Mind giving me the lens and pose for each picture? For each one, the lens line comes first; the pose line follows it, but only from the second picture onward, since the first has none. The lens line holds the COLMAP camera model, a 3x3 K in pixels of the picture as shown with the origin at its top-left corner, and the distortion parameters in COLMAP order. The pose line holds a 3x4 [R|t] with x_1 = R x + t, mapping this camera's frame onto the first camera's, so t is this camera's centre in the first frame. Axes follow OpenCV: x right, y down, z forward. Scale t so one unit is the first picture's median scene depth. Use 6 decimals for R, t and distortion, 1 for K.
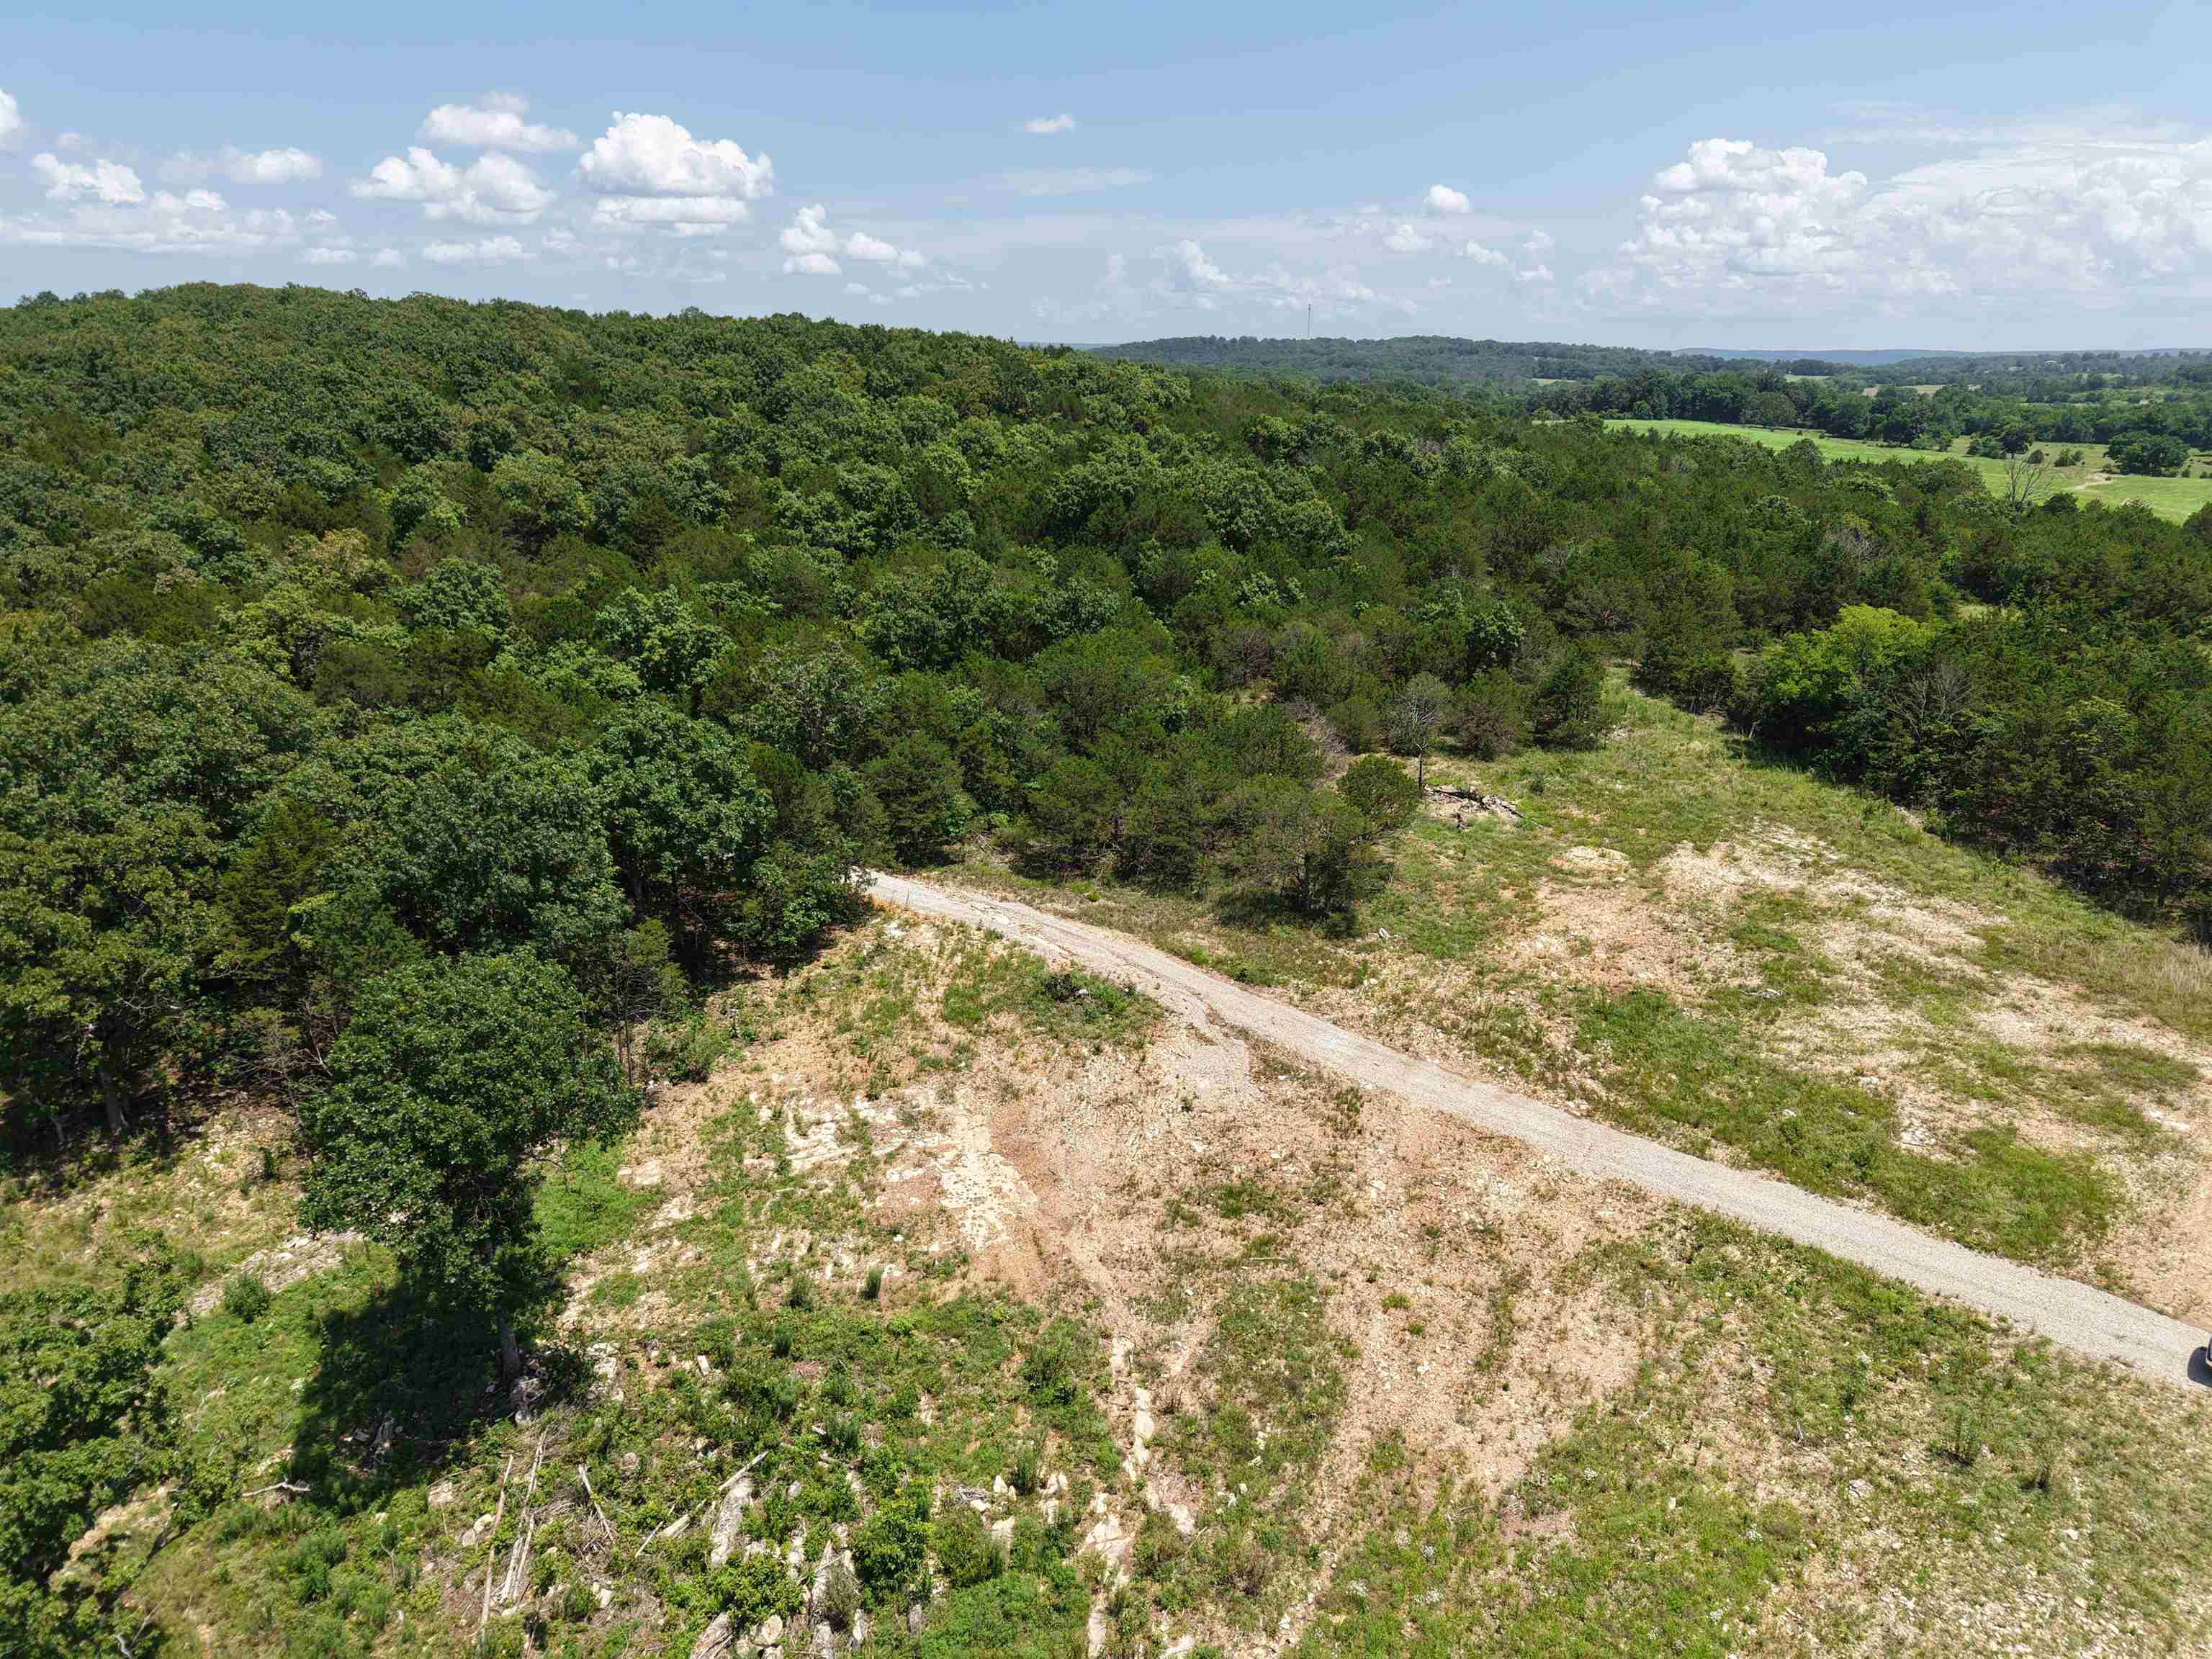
lens RADIAL K [[1491.3, 0, 1106.1], [0, 1491.3, 834.3], [0, 0, 1]] dist [0.012398, -0.008034]
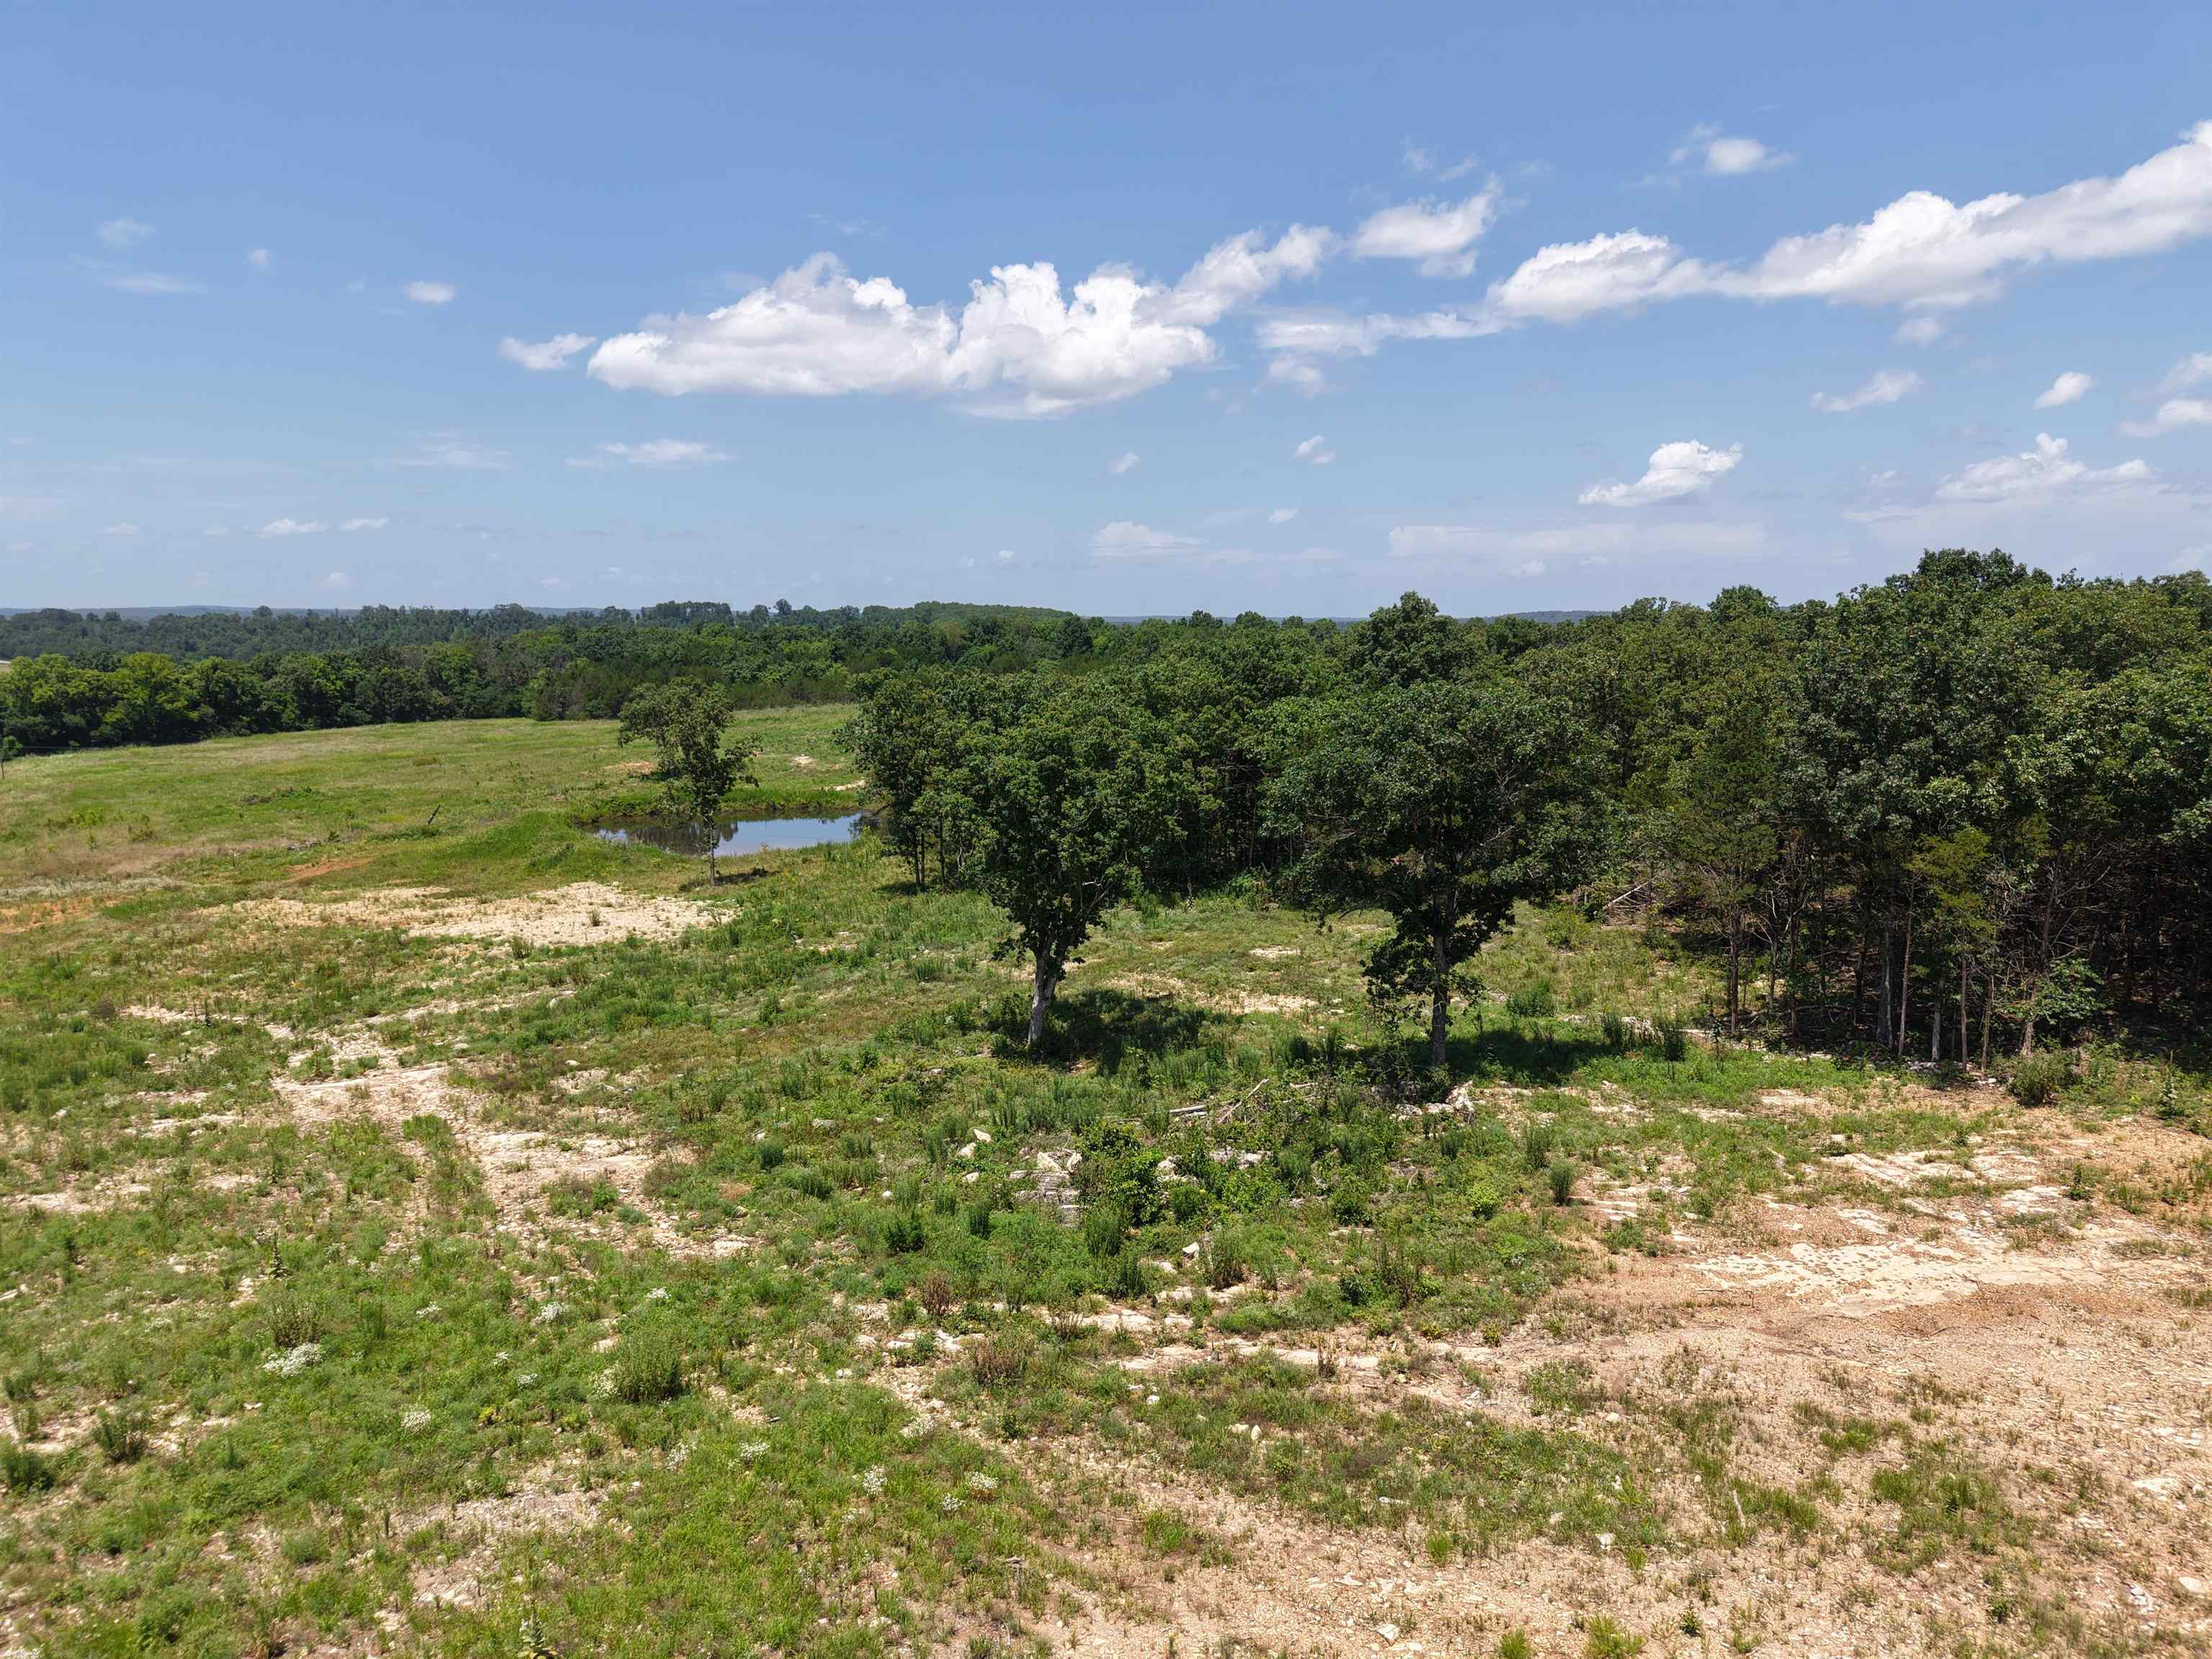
lens RADIAL K [[1491.3, 0, 1115.0], [0, 1491.3, 834.5], [0, 0, 1]] dist [0.012398, -0.008034]
pose [[-0.236899, 0.130728, -0.962699, 0.608413], [-0.307249, 0.929967, 0.201891, 0.043473], [0.921671, 0.343616, -0.180142, 0.838126]]
